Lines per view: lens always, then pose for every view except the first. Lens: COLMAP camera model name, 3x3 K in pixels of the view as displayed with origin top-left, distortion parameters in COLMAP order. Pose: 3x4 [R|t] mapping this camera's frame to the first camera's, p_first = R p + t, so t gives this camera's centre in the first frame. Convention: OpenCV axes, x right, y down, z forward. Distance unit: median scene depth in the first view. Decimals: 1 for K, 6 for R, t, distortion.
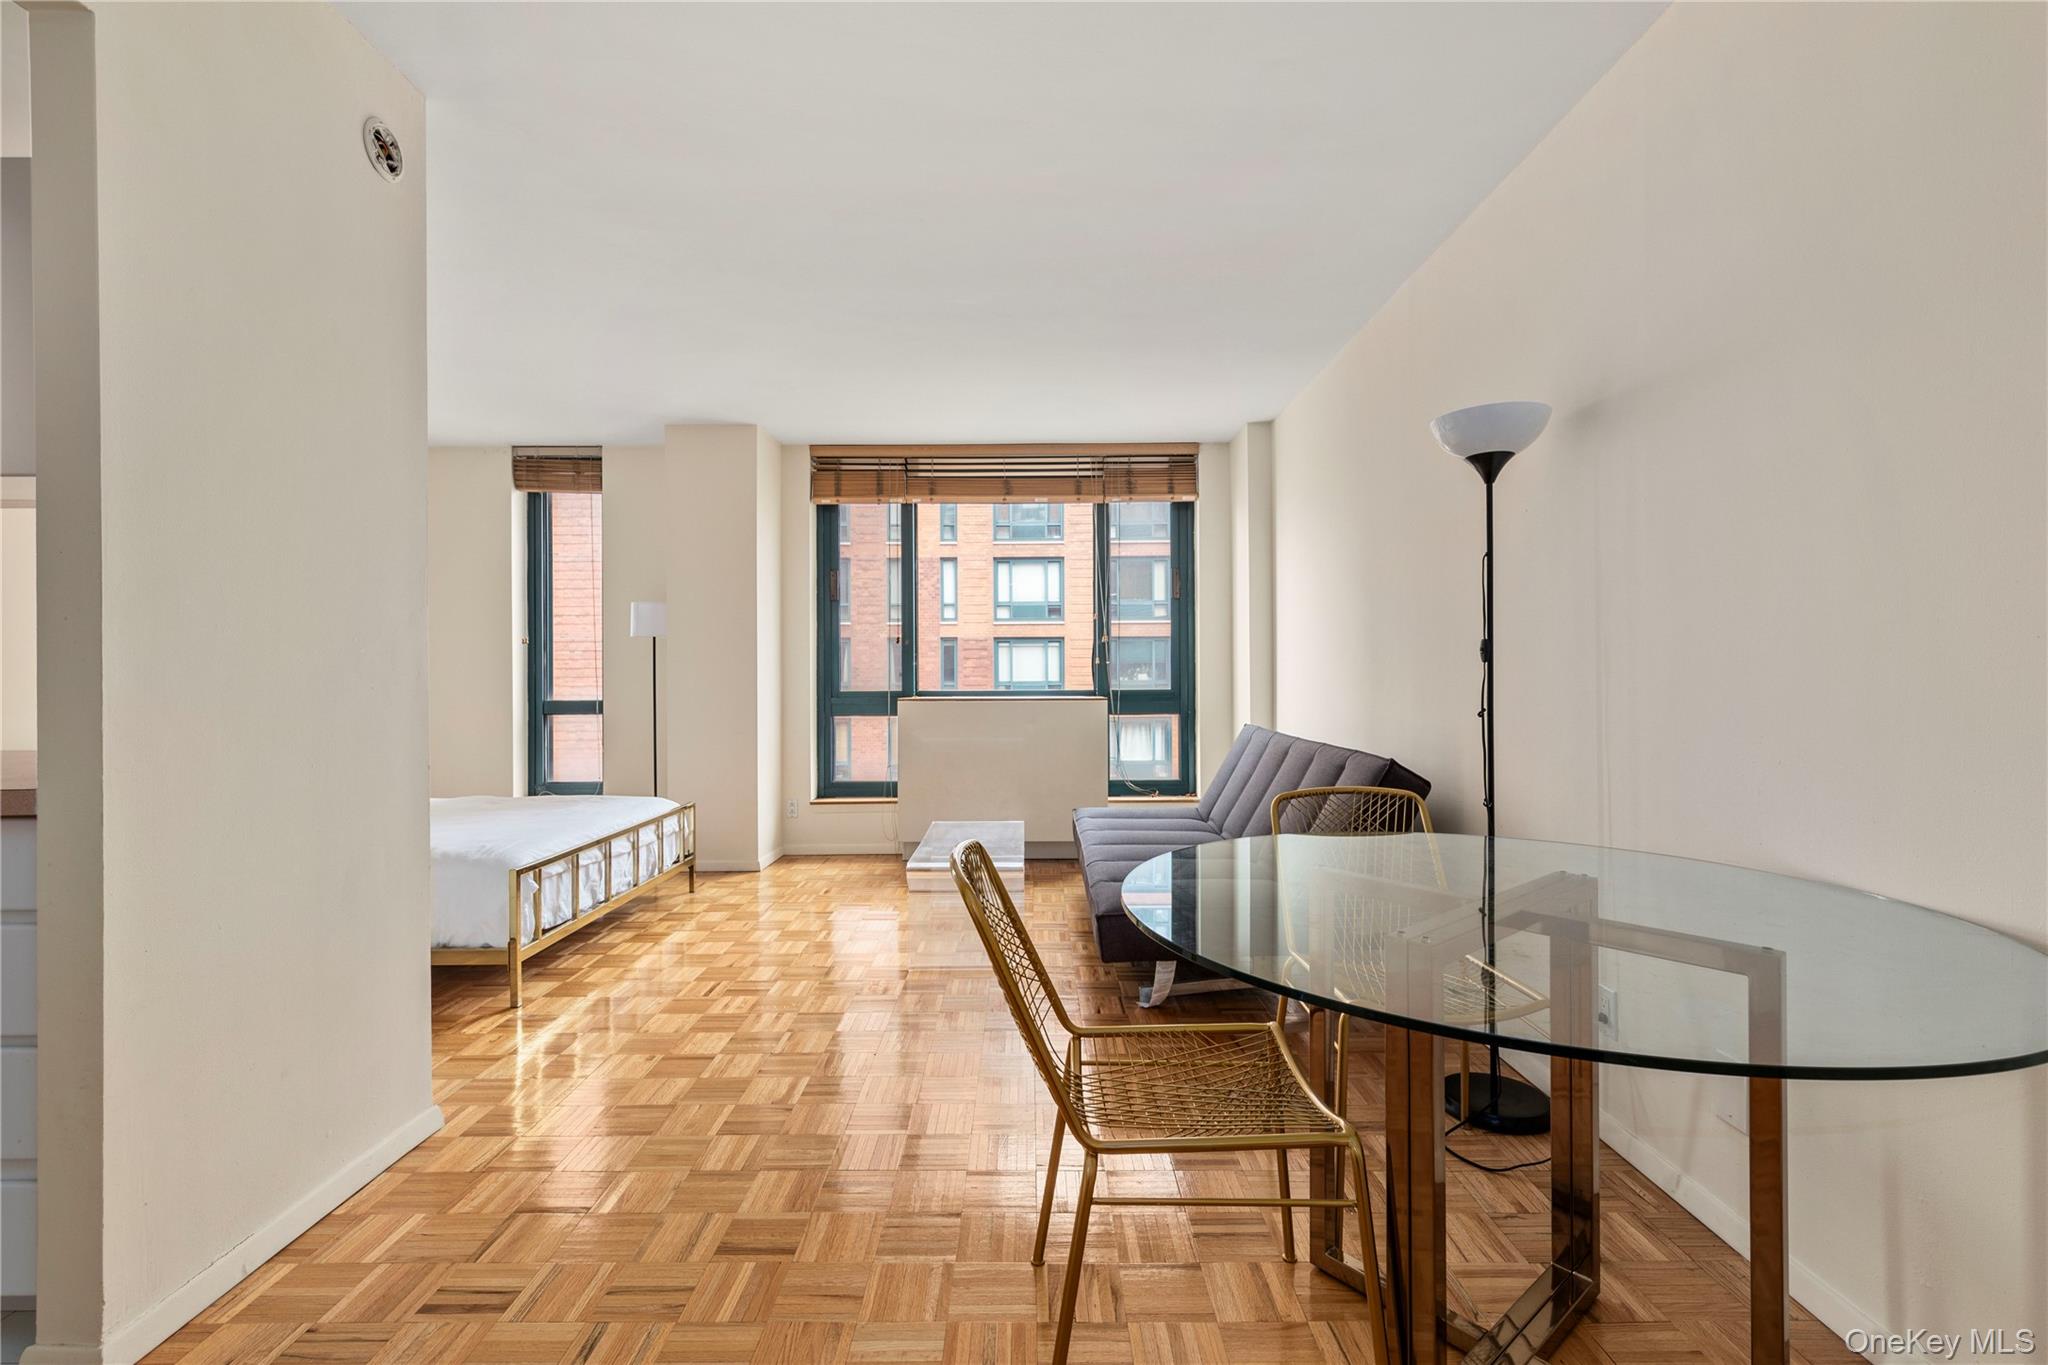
lens RADIAL K [[919.6, 0, 1023.8], [0, 919.6, 676.5], [0, 0, 1]] dist [0.000468, -0.000096]
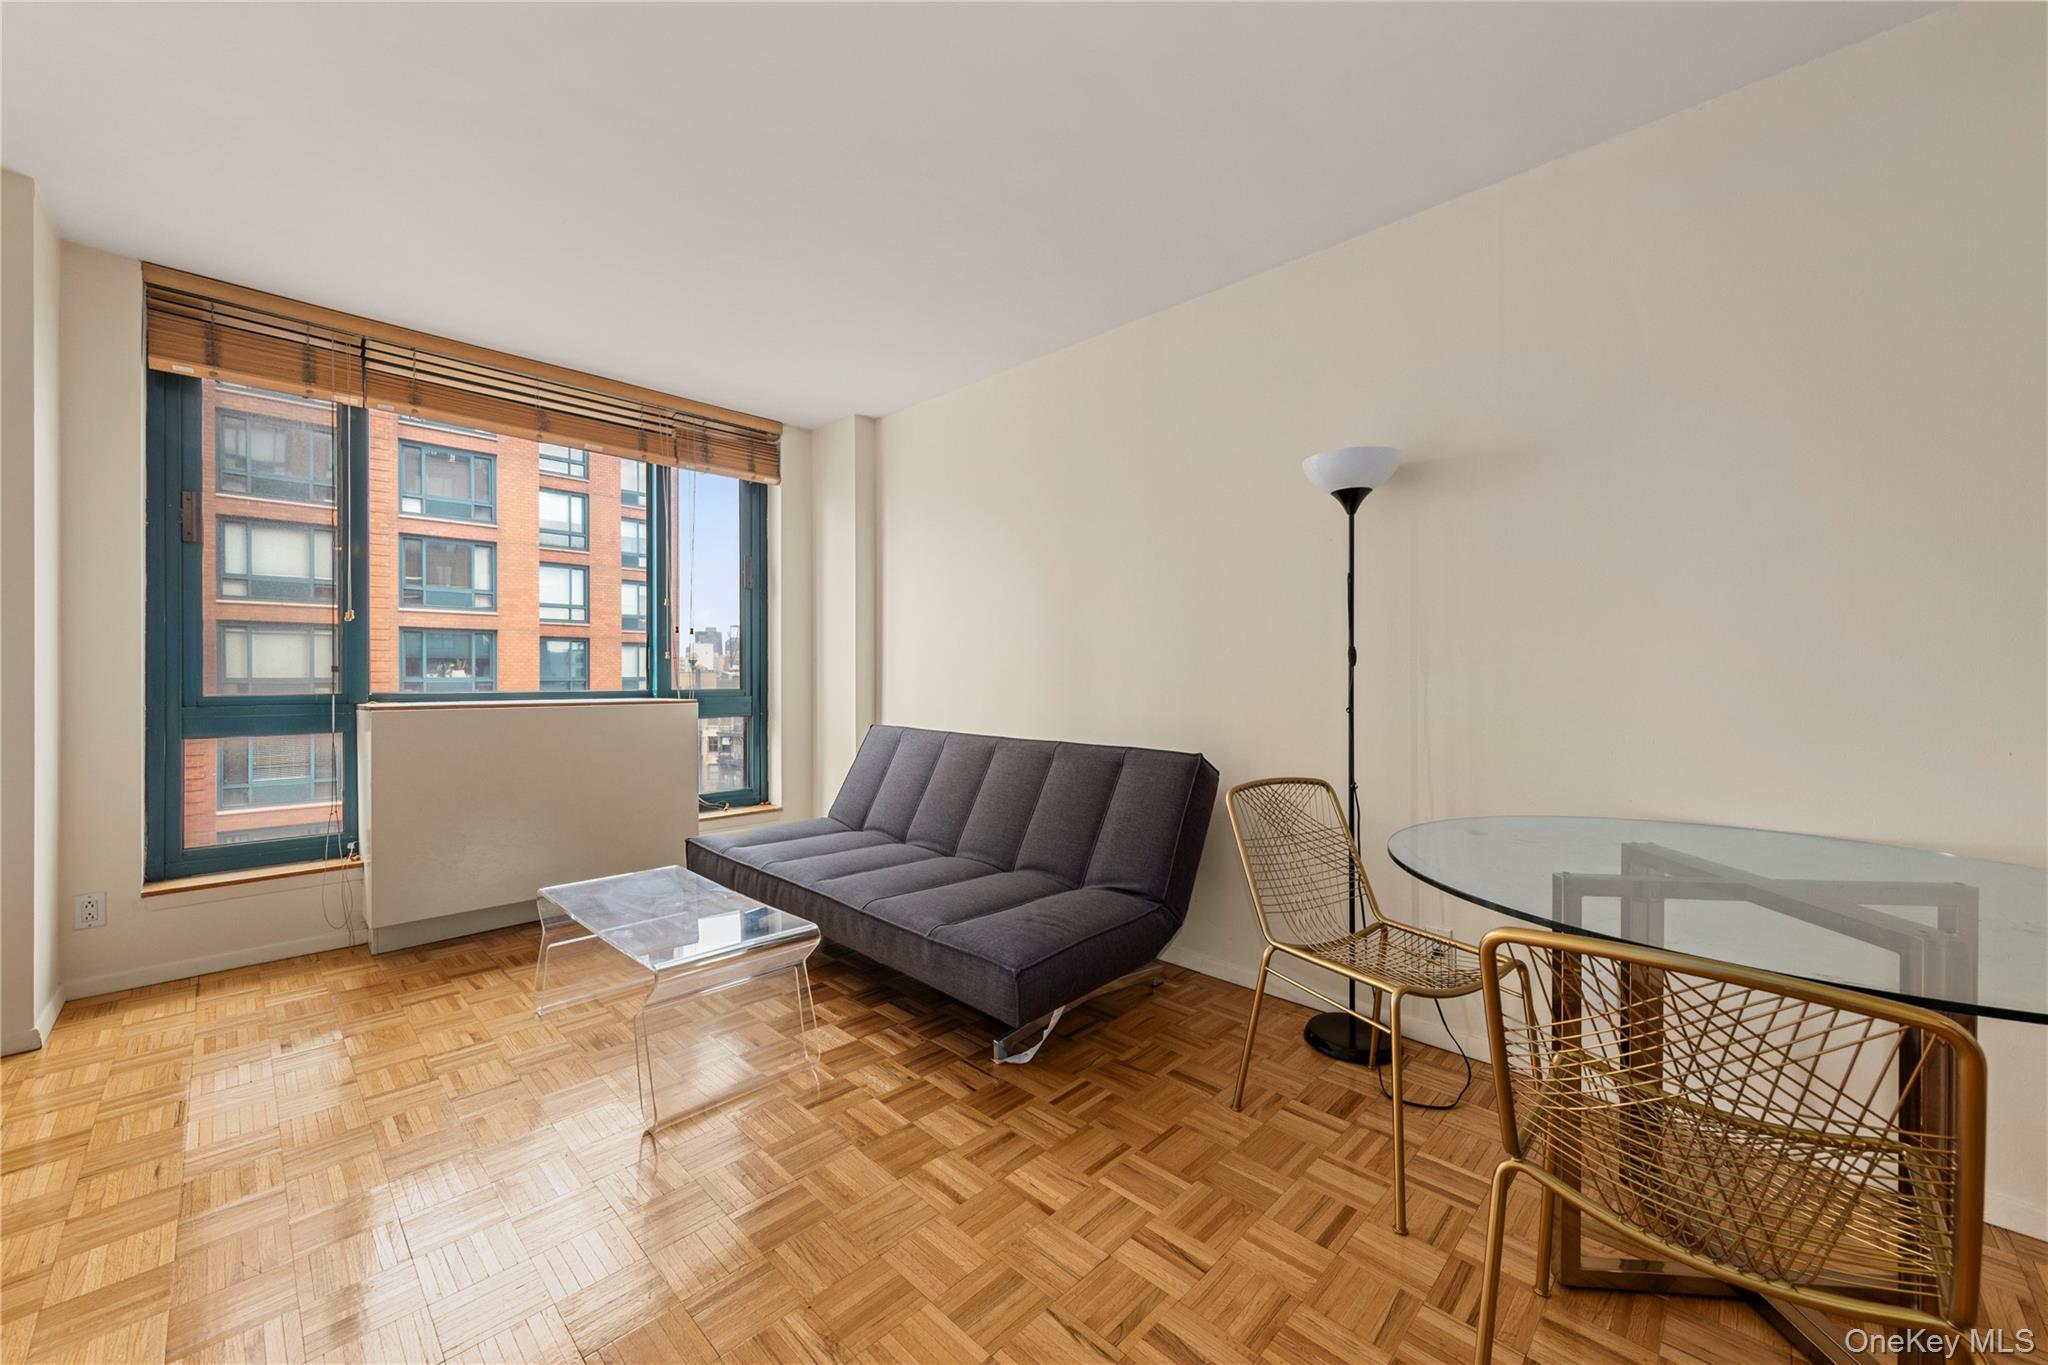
lens RADIAL K [[798.7, 0, 1028.7], [0, 798.7, 673.5], [0, 0, 1]] dist [0.009595, 0.000069]
pose [[0.682803, 0.010071, 0.730533, -0.220568], [-0.007815, 0.999948, -0.006480, 0.001525], [-0.730560, -0.001284, 0.682847, 0.260791]]
